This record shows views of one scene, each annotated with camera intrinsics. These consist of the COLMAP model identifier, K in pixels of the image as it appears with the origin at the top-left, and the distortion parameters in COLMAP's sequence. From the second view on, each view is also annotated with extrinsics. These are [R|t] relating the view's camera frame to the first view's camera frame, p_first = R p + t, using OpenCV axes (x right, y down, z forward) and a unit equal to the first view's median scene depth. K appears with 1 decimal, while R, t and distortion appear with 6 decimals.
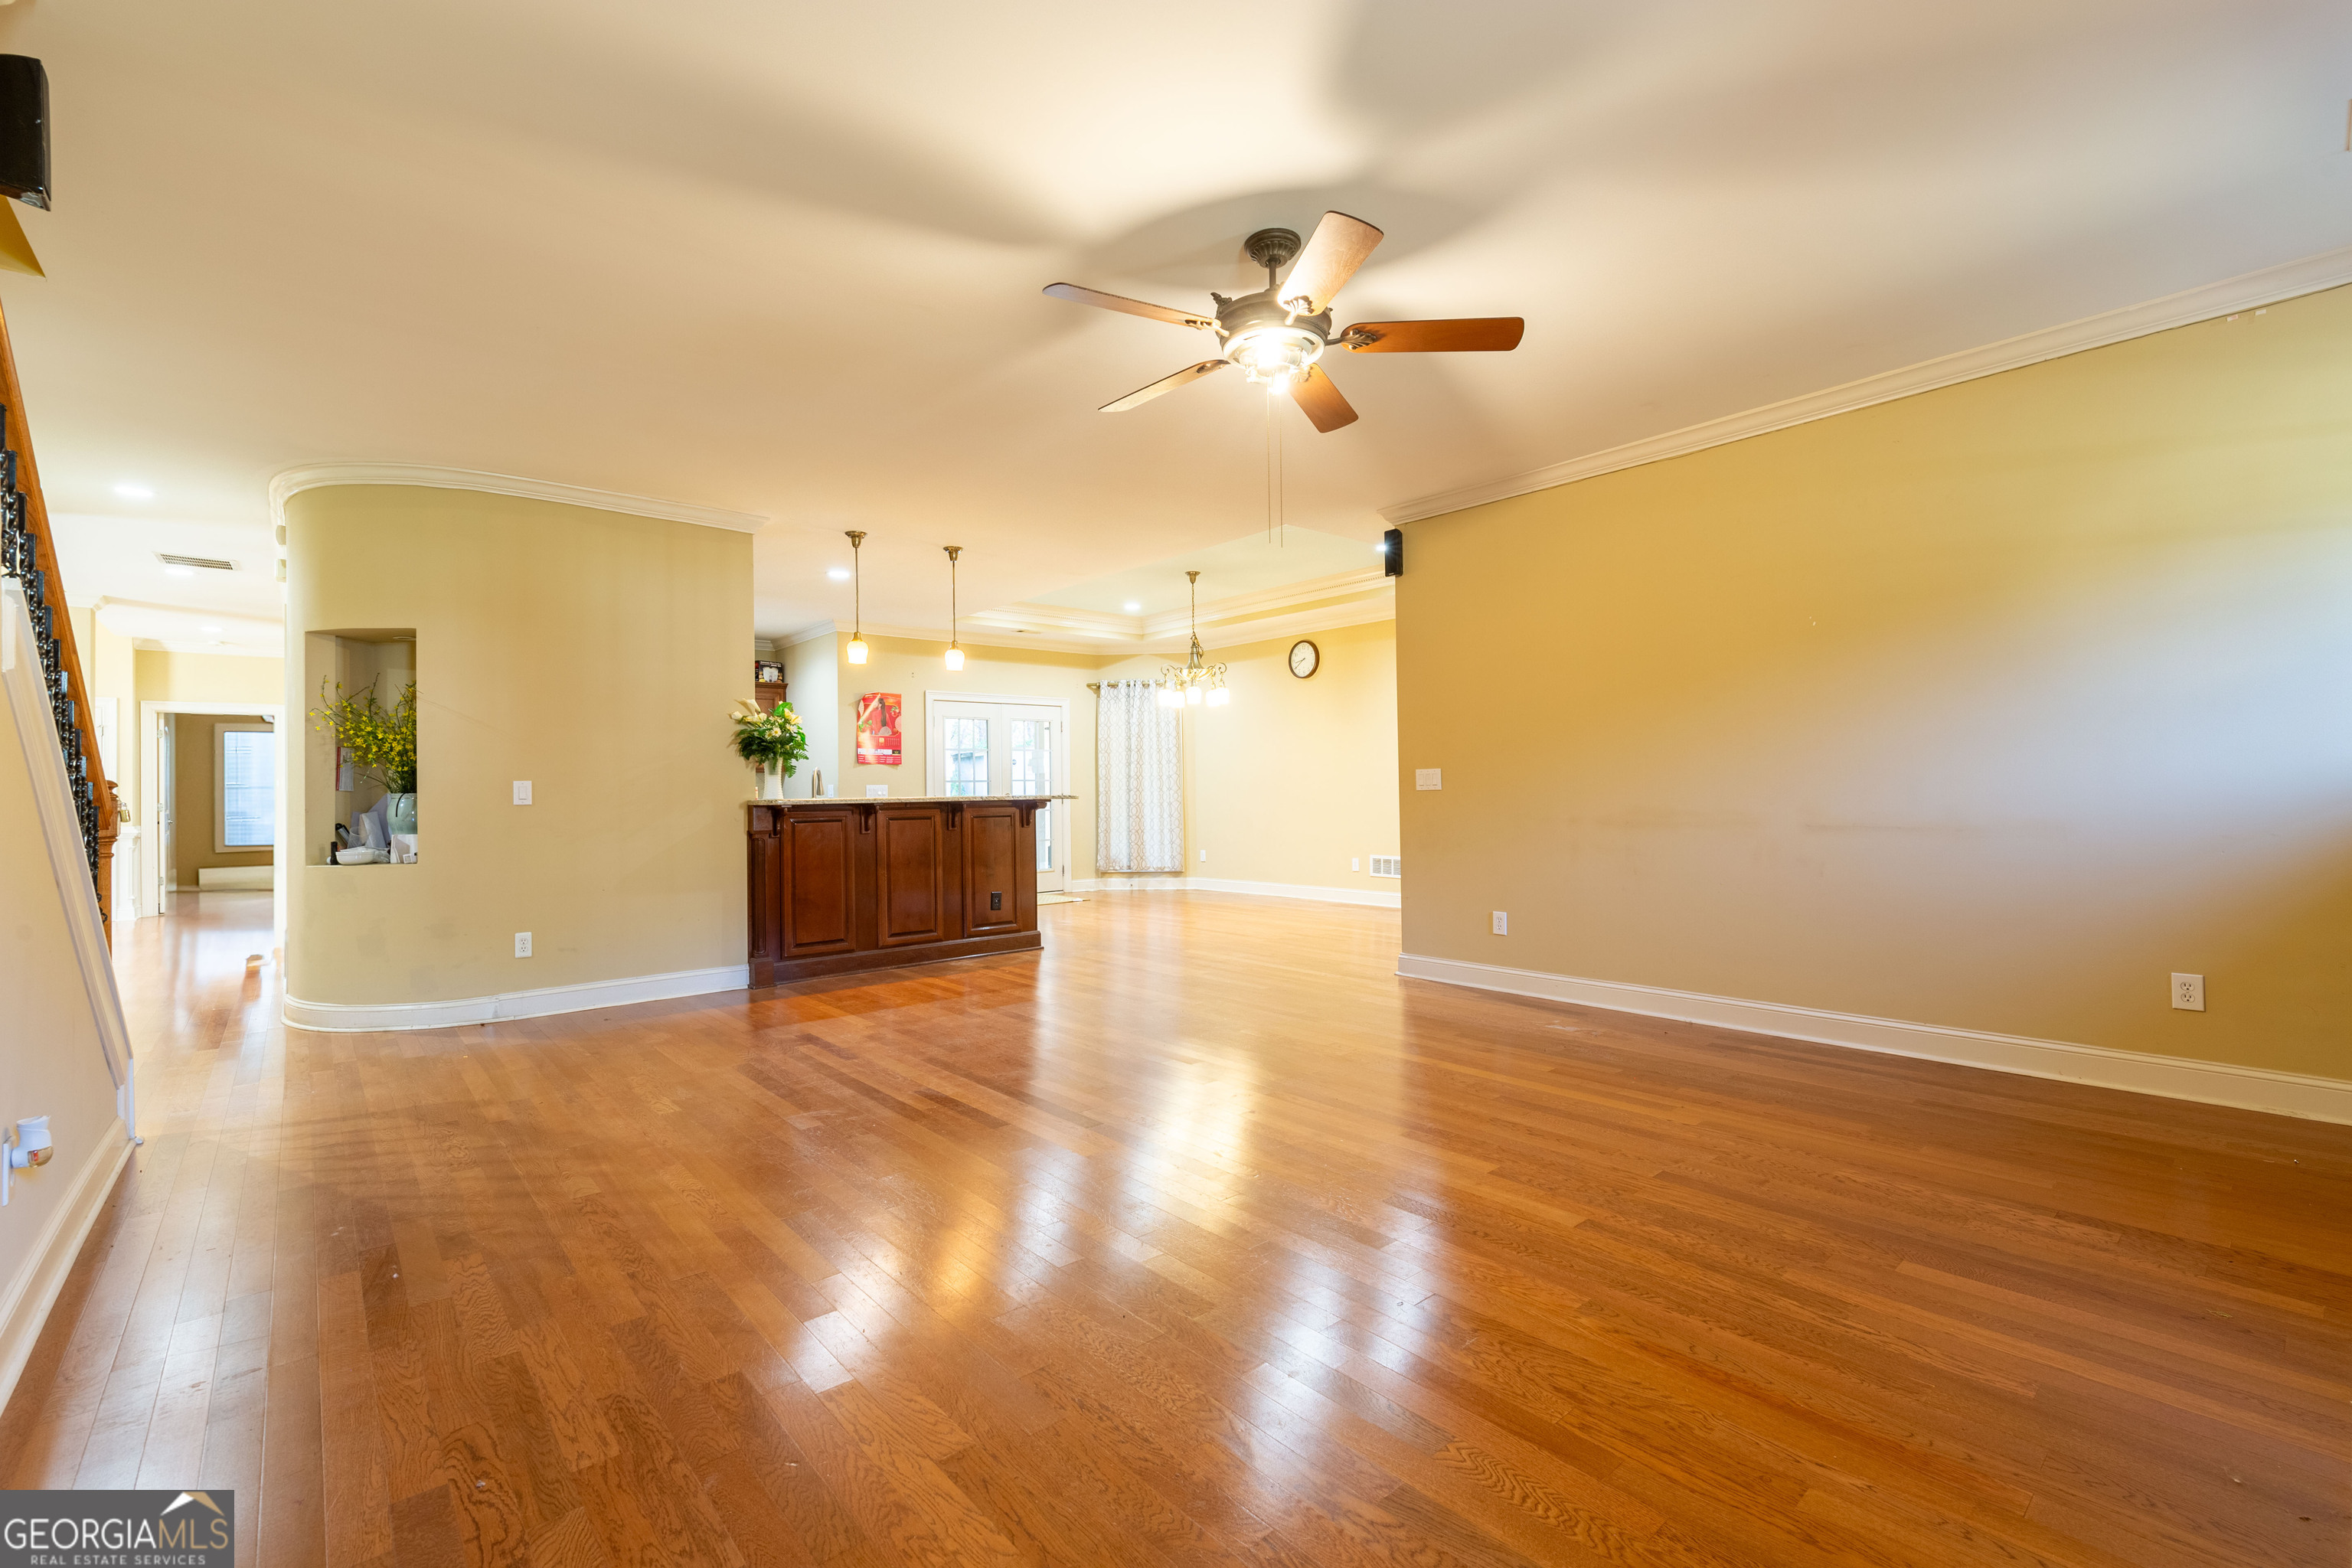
lens RADIAL K [[1029.1, 0, 1175.1], [0, 1029.1, 773.3], [0, 0, 1]] dist [0.003354, -0.000195]
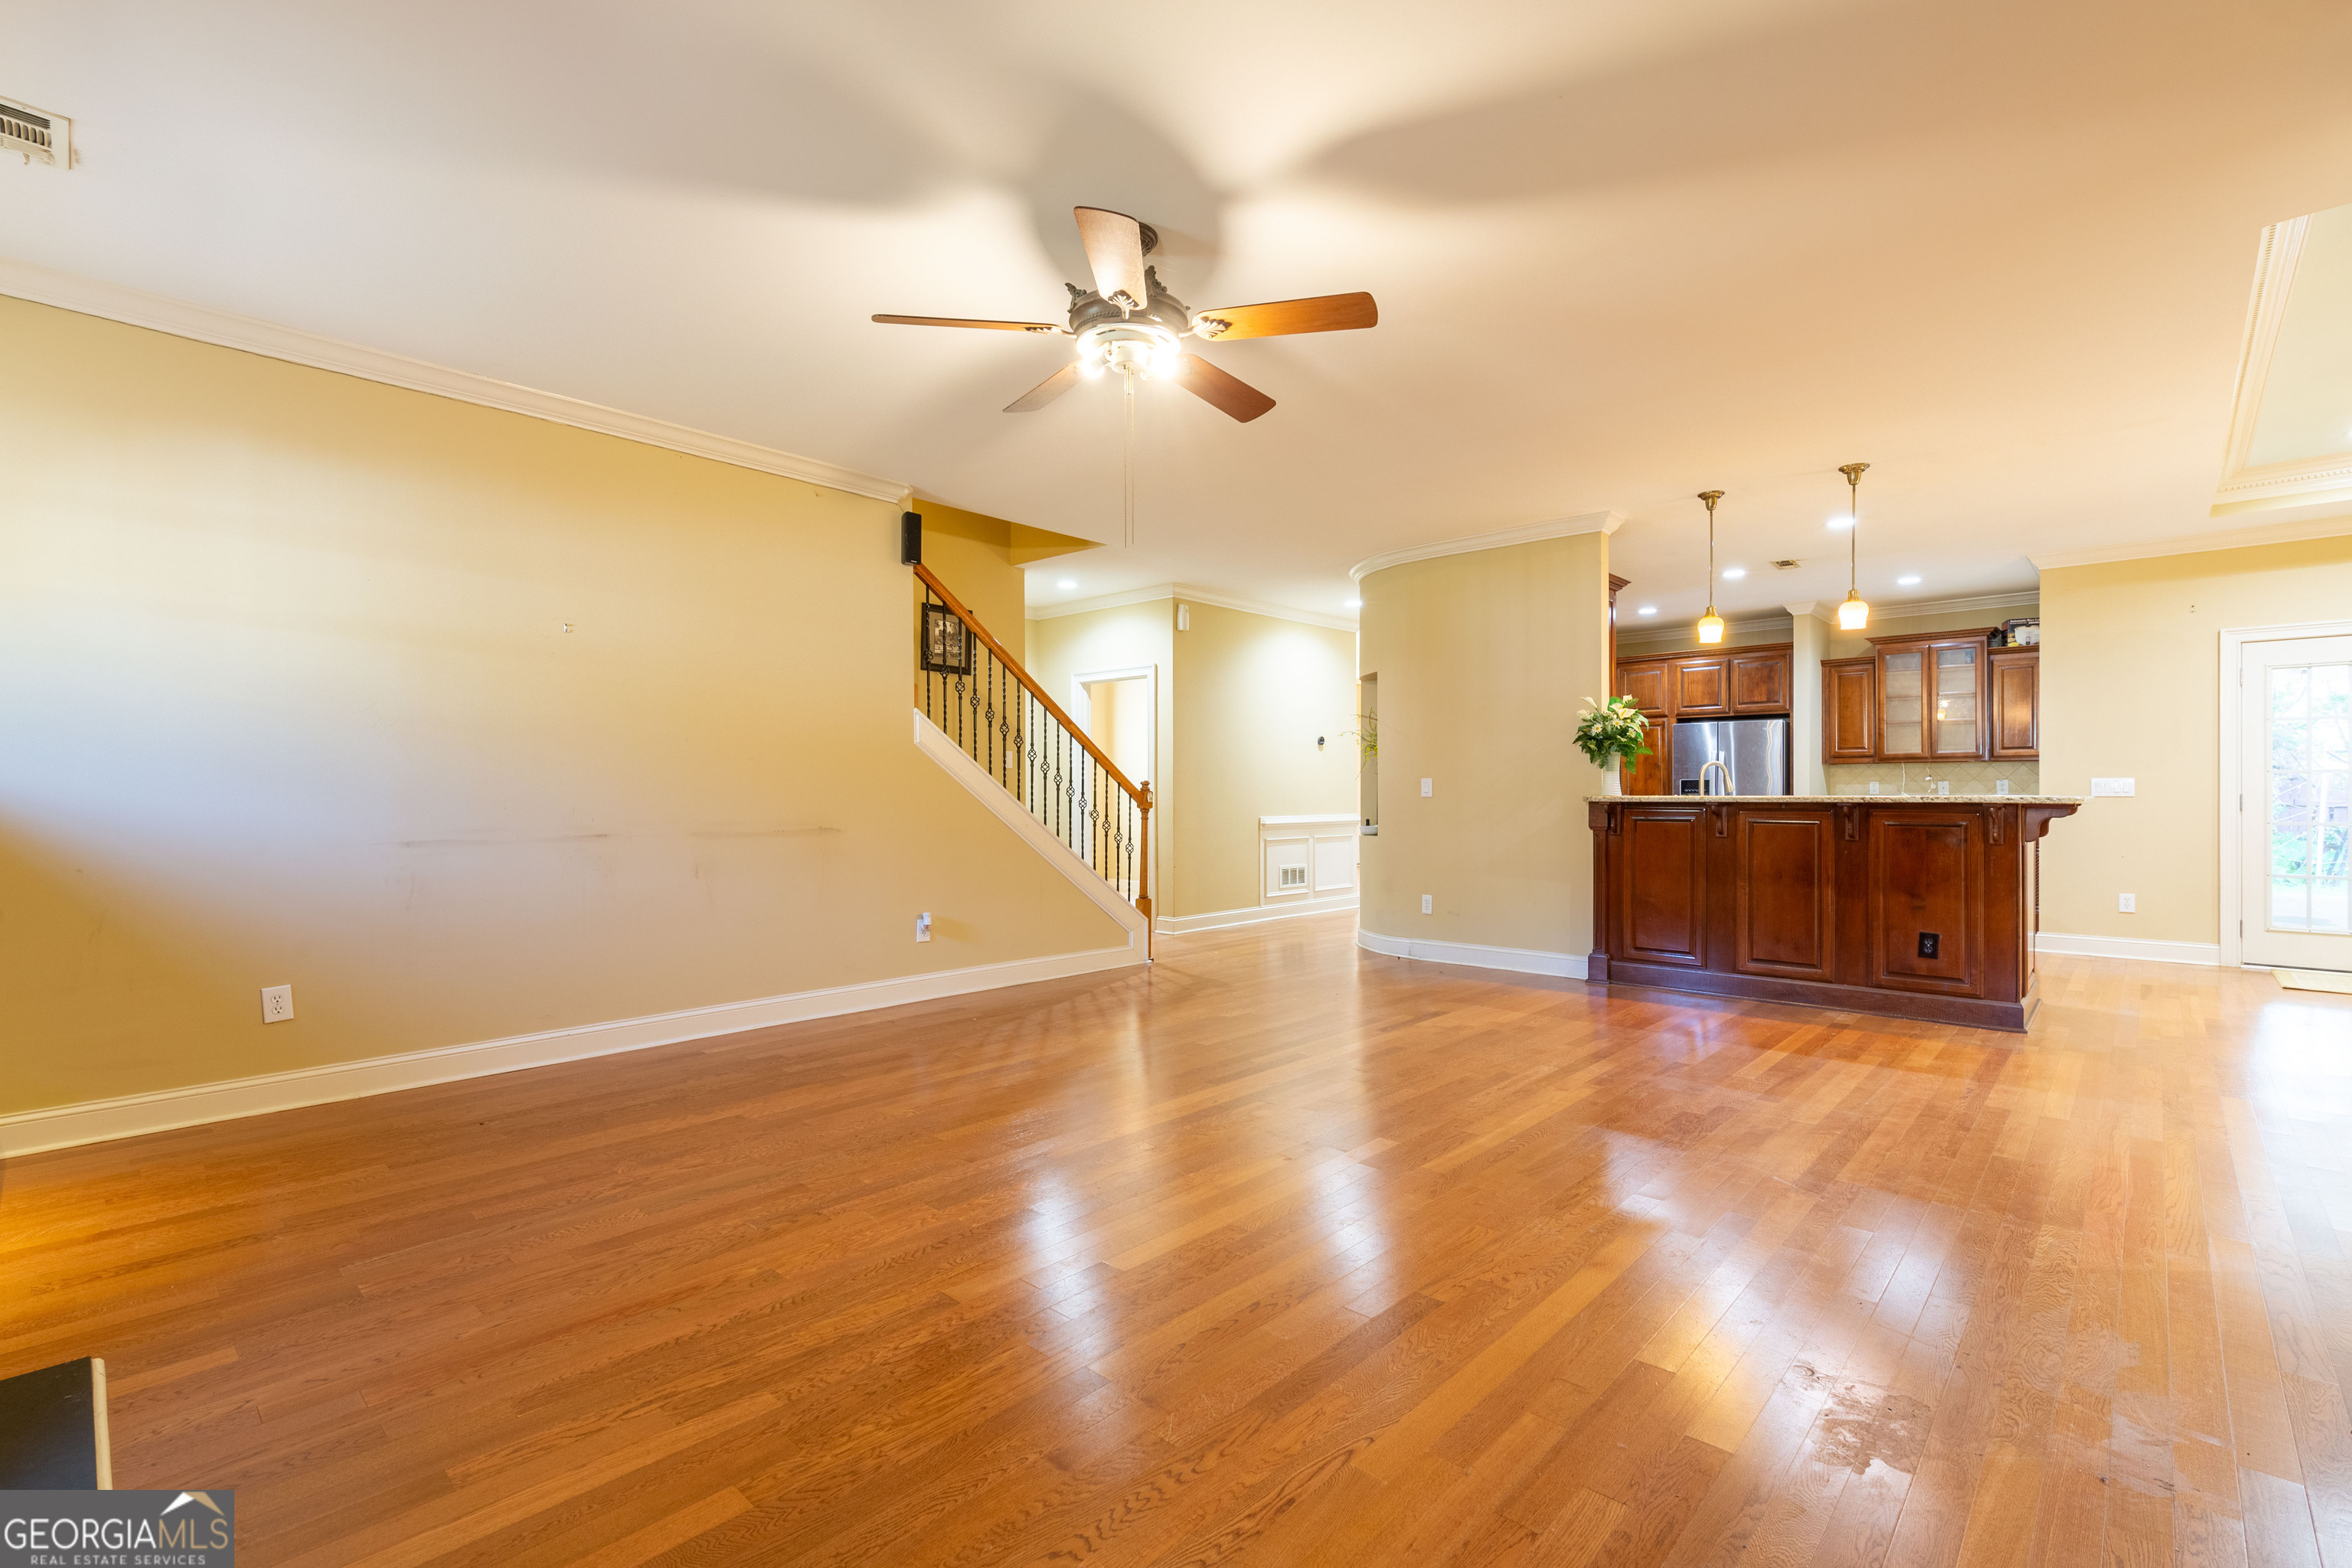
lens RADIAL K [[1029.1, 0, 1163.0], [0, 1029.1, 791.3], [0, 0, 1]] dist [0.003354, -0.000195]
pose [[0.101008, 0.012556, -0.994806, 0.605129], [0.017115, 0.999750, 0.014356, -0.000873], [0.994738, -0.018477, 0.100768, 0.521670]]
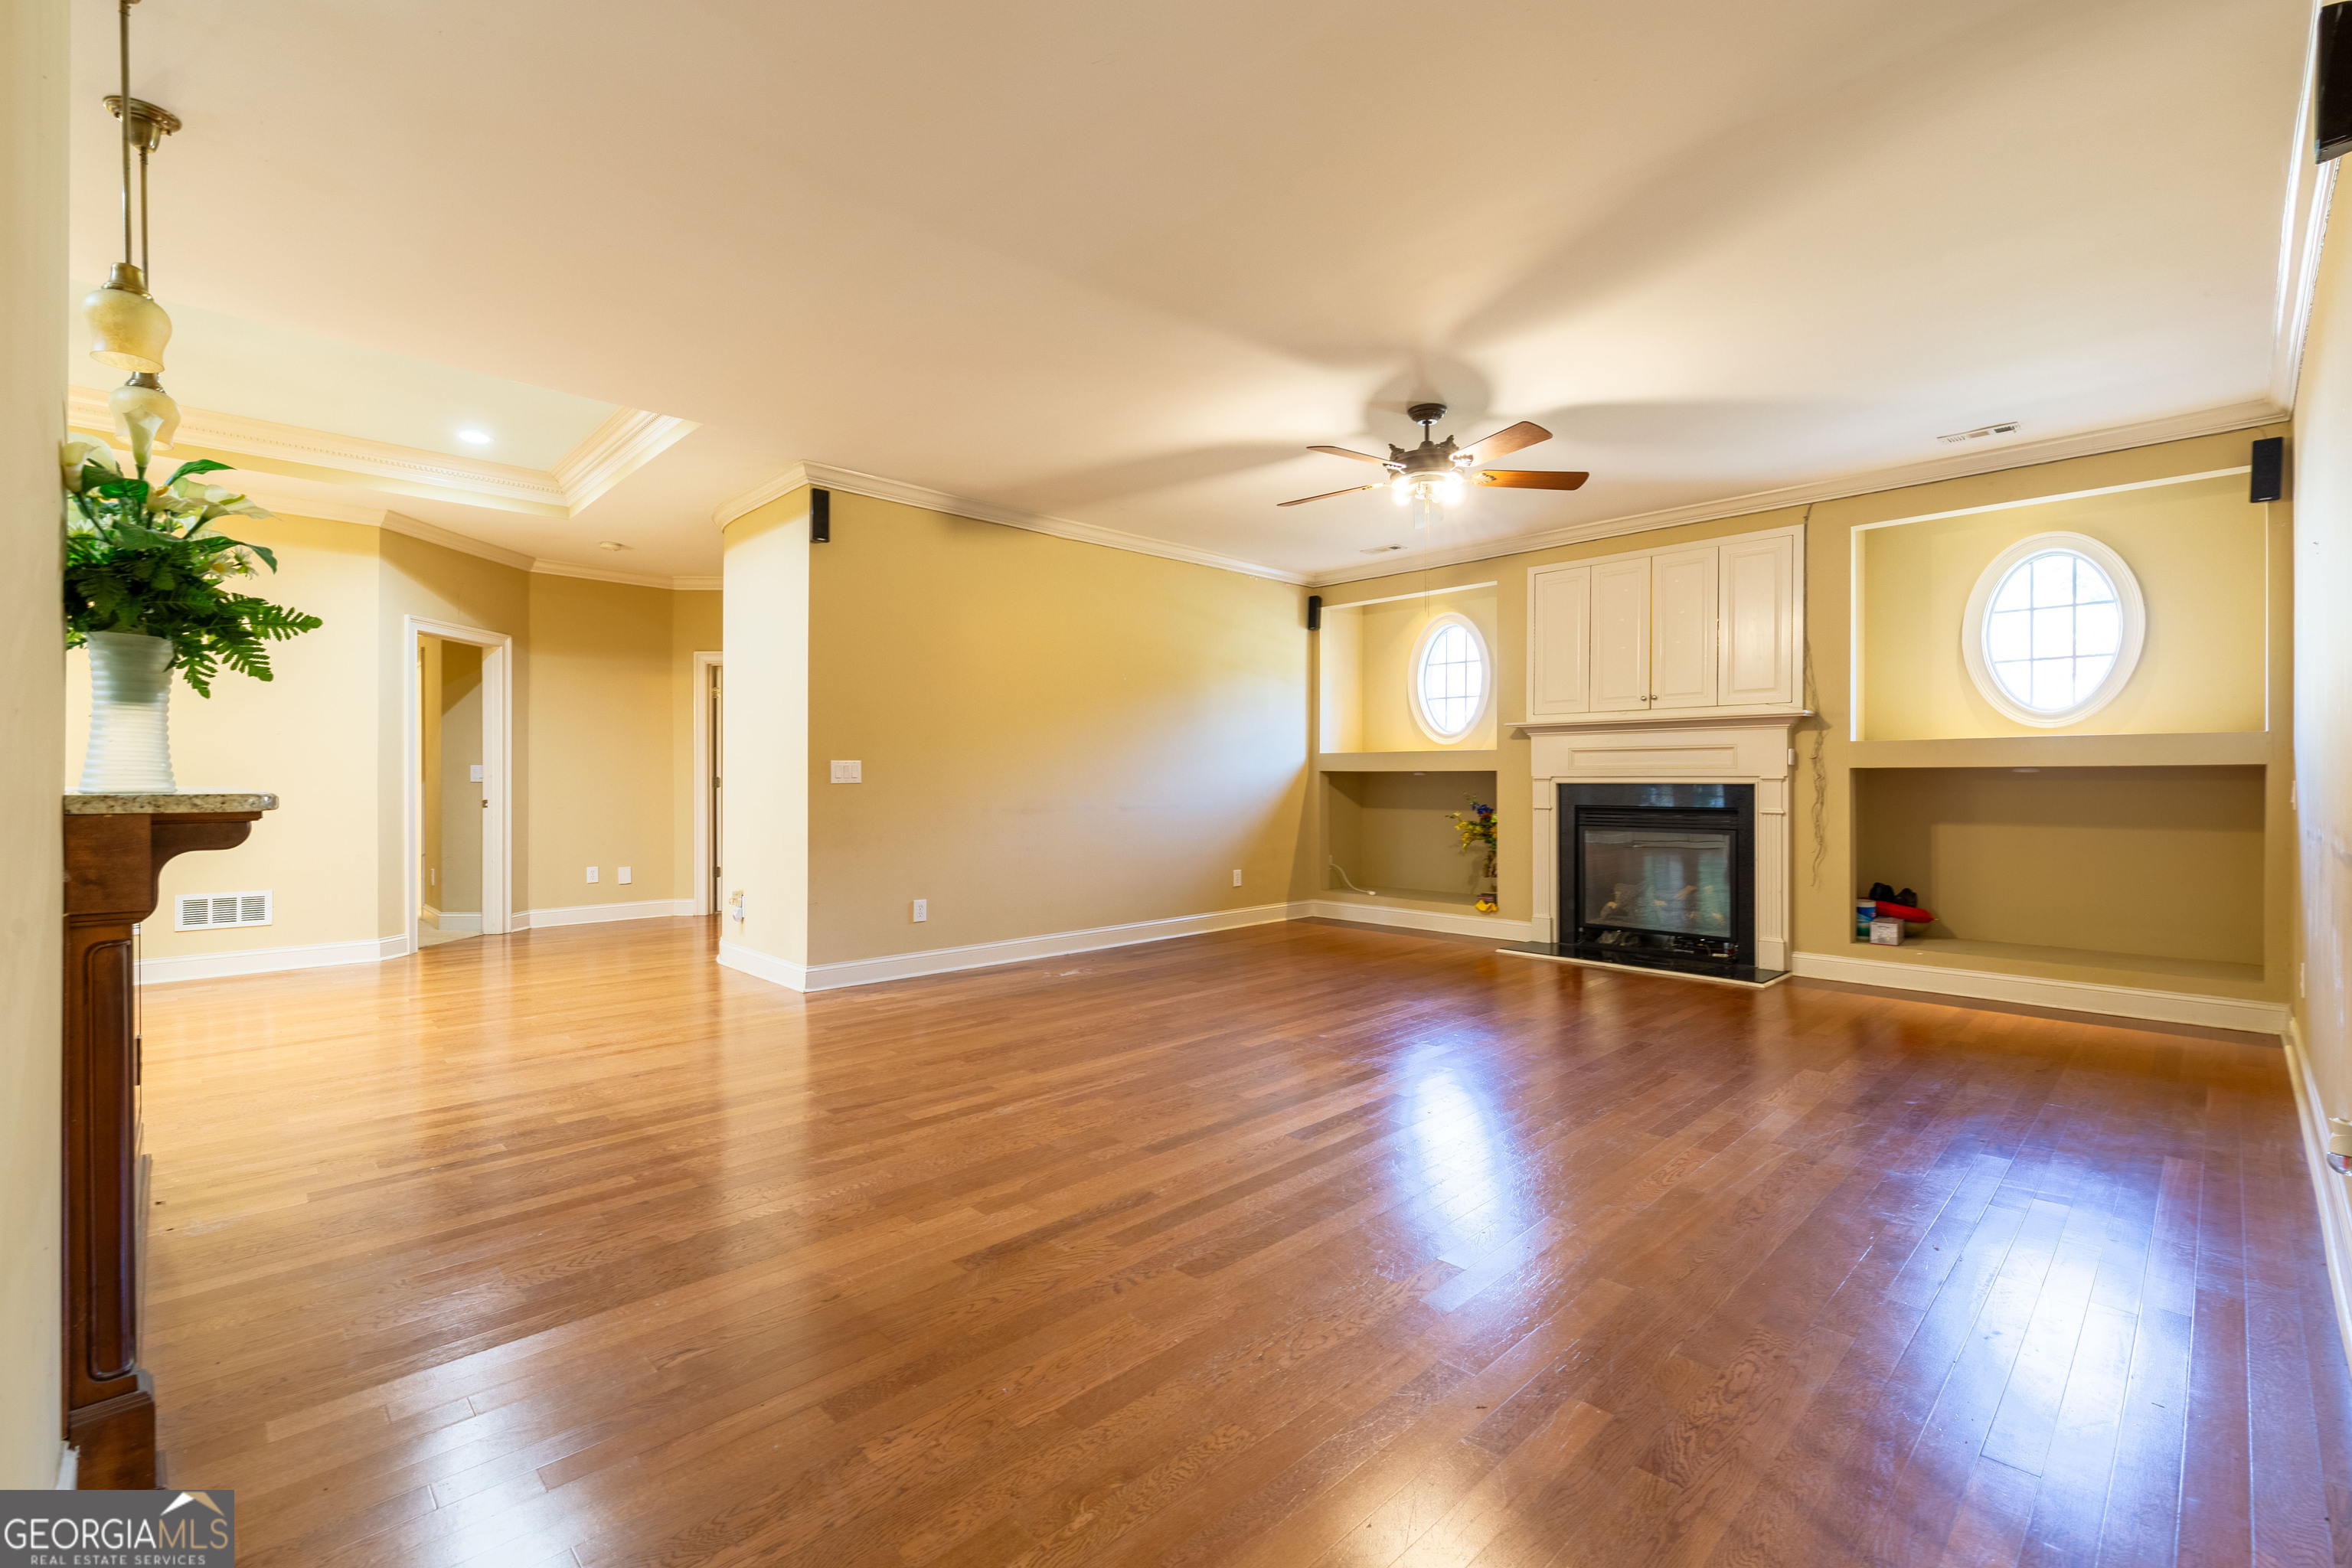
lens RADIAL K [[1029.1, 0, 1185.3], [0, 1029.1, 785.2], [0, 0, 1]] dist [0.003354, -0.000195]
pose [[-0.088165, 0.011394, 0.996041, -0.755238], [-0.015191, 0.999803, -0.012782, 0.027035], [-0.995990, -0.016258, -0.087974, 0.825226]]
